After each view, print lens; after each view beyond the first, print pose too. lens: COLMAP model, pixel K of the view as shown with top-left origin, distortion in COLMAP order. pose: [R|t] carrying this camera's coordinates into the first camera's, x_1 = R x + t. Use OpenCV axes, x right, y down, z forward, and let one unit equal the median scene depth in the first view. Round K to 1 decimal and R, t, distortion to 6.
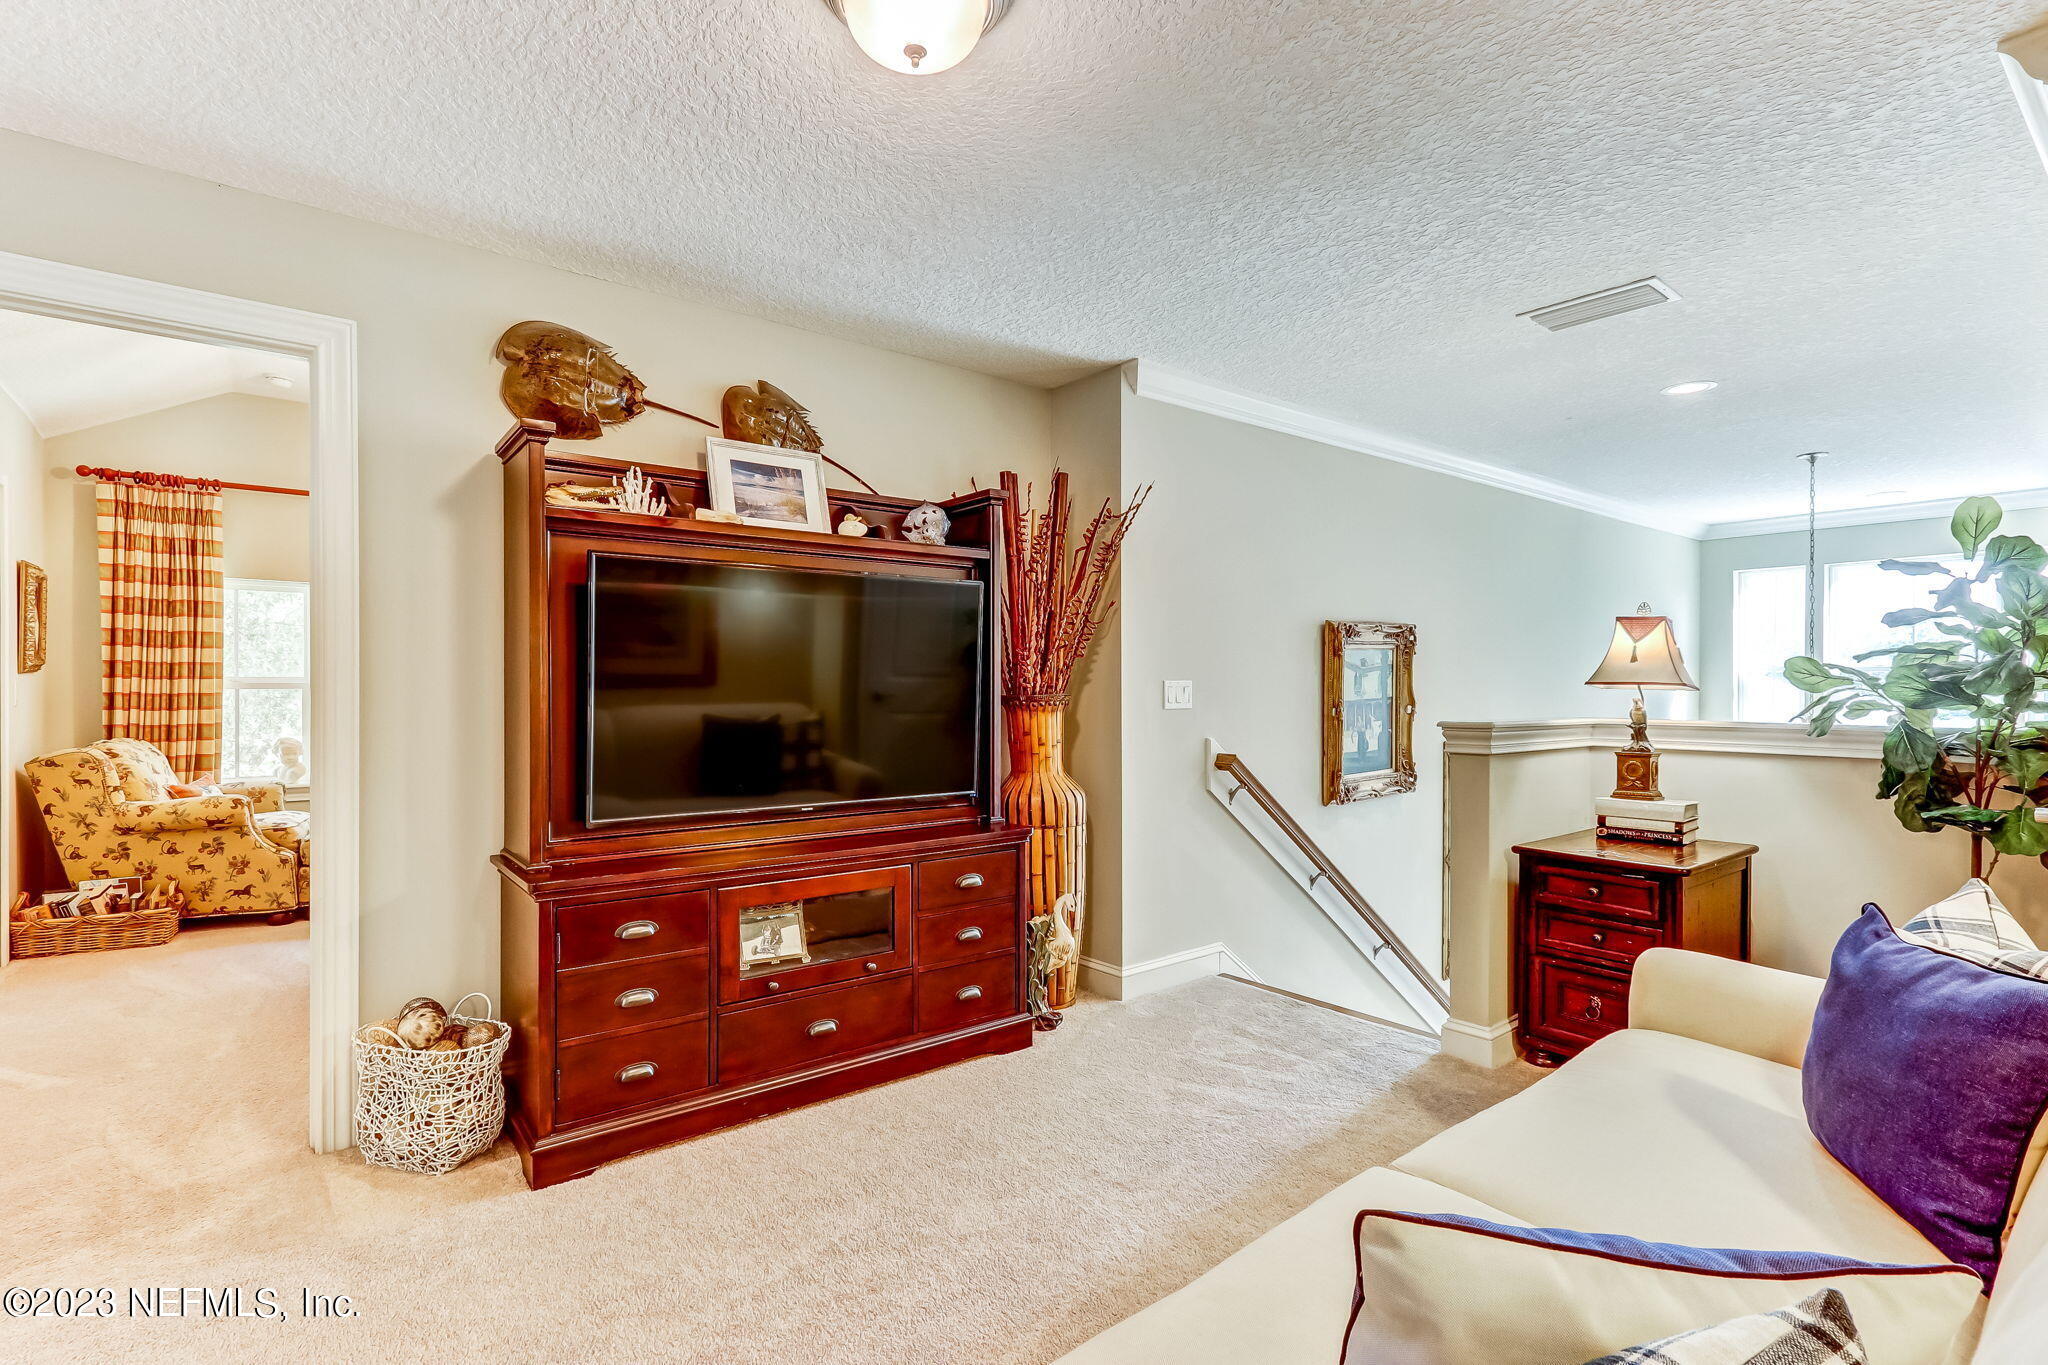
lens RADIAL K [[971.0, 0, 1024.0], [0, 971.0, 682.5], [0, 0, 1]] dist [-0.000018, 0.000143]
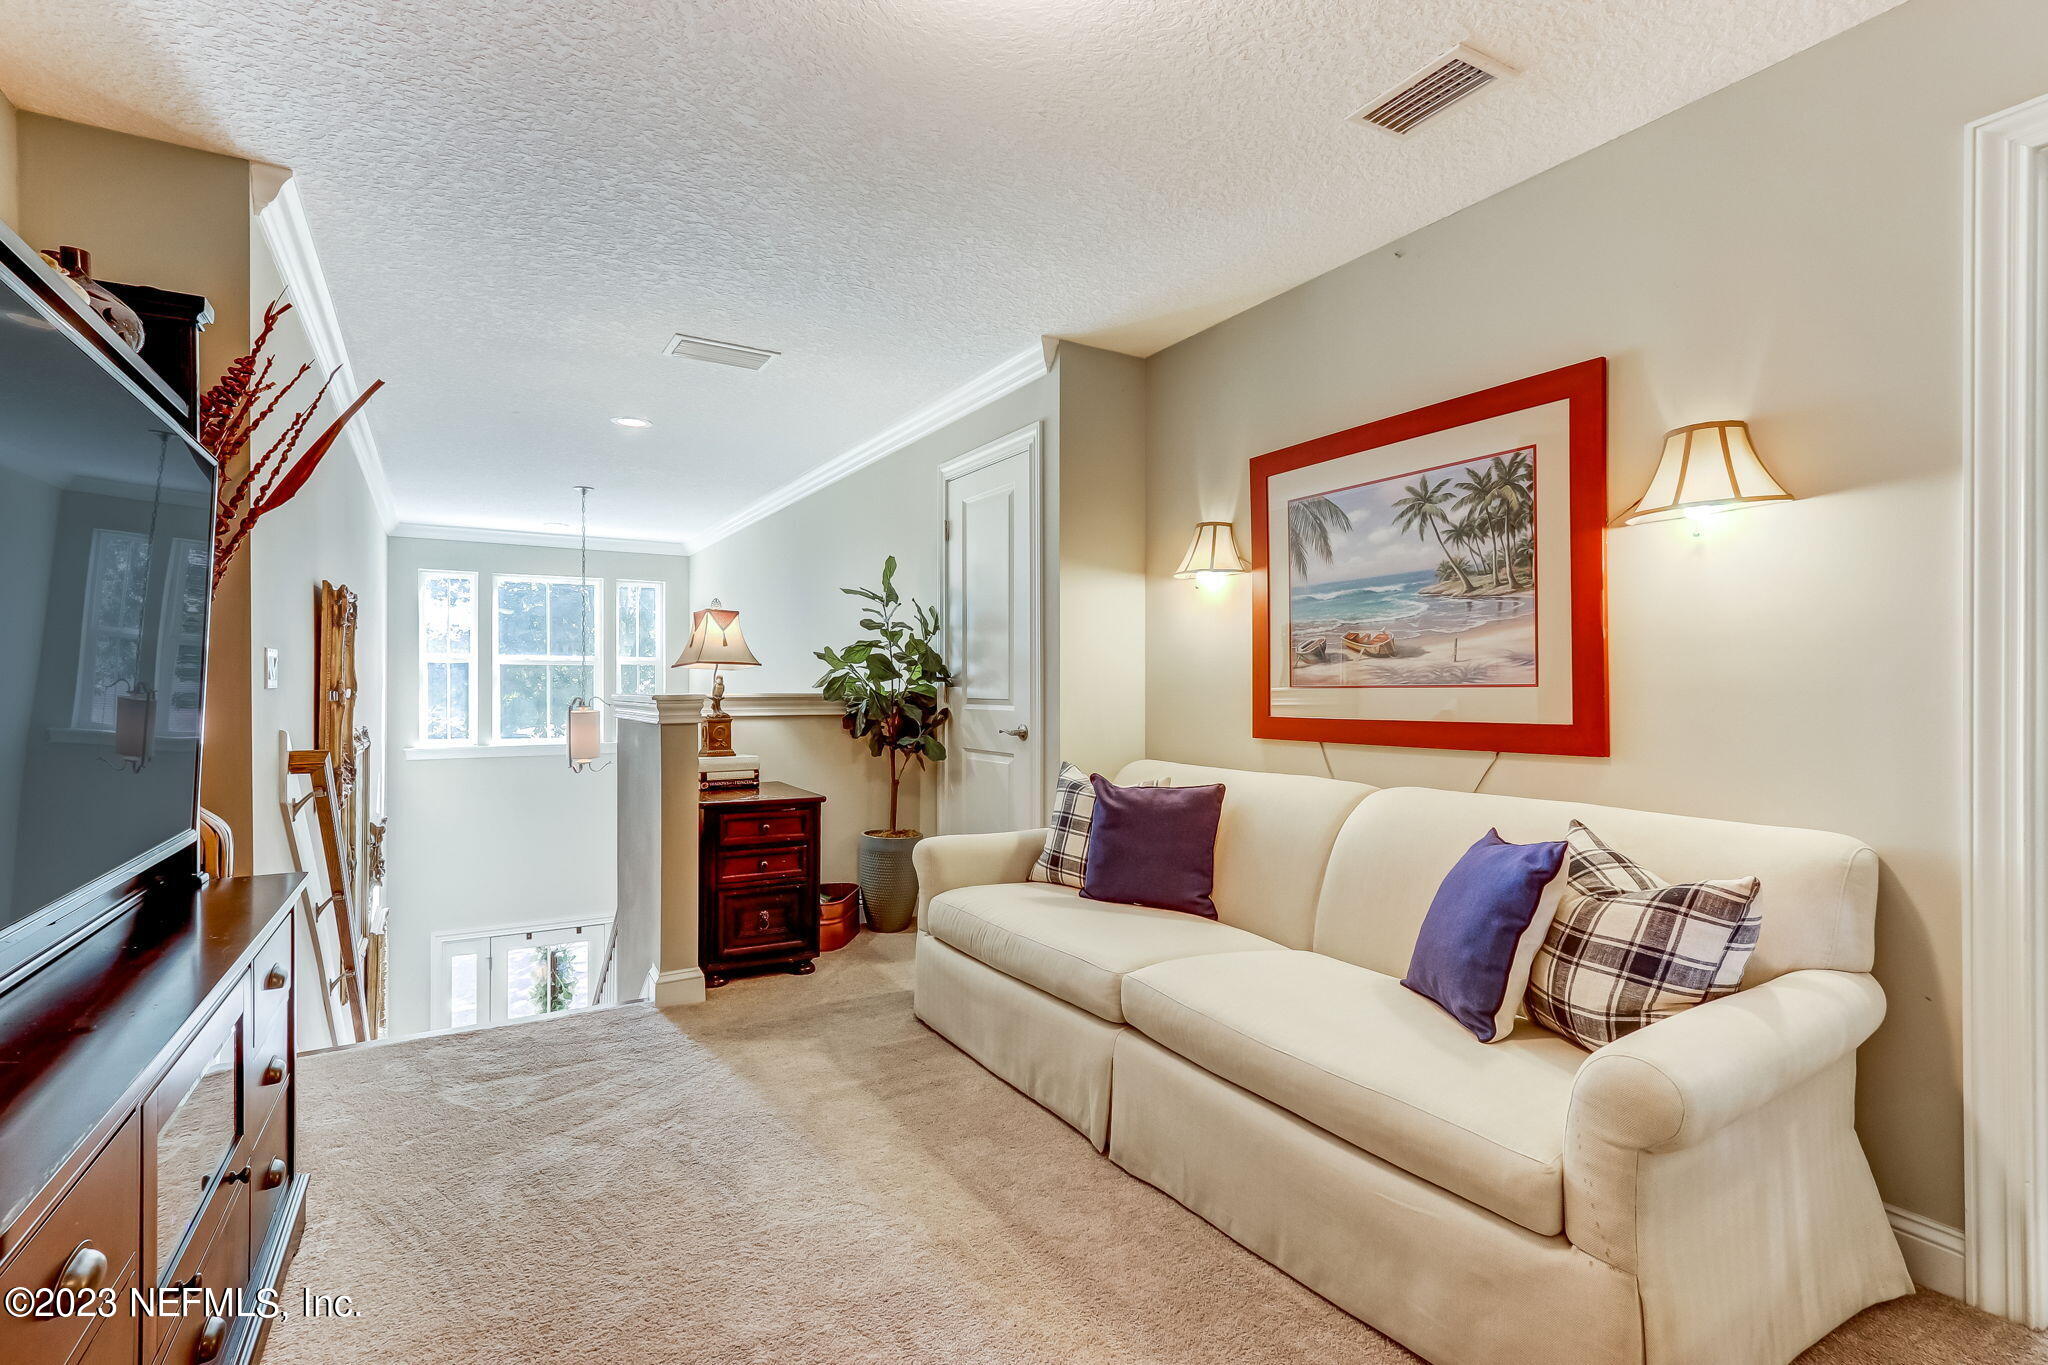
lens RADIAL K [[947.9, 0, 1024.0], [0, 947.9, 682.5], [0, 0, 1]] dist [0.002875, 0.000813]
pose [[0.135296, 0.001480, 0.990804, -0.539660], [-0.001700, 0.999998, -0.001262, 0.027243], [-0.990804, -0.001513, 0.135299, 0.467554]]
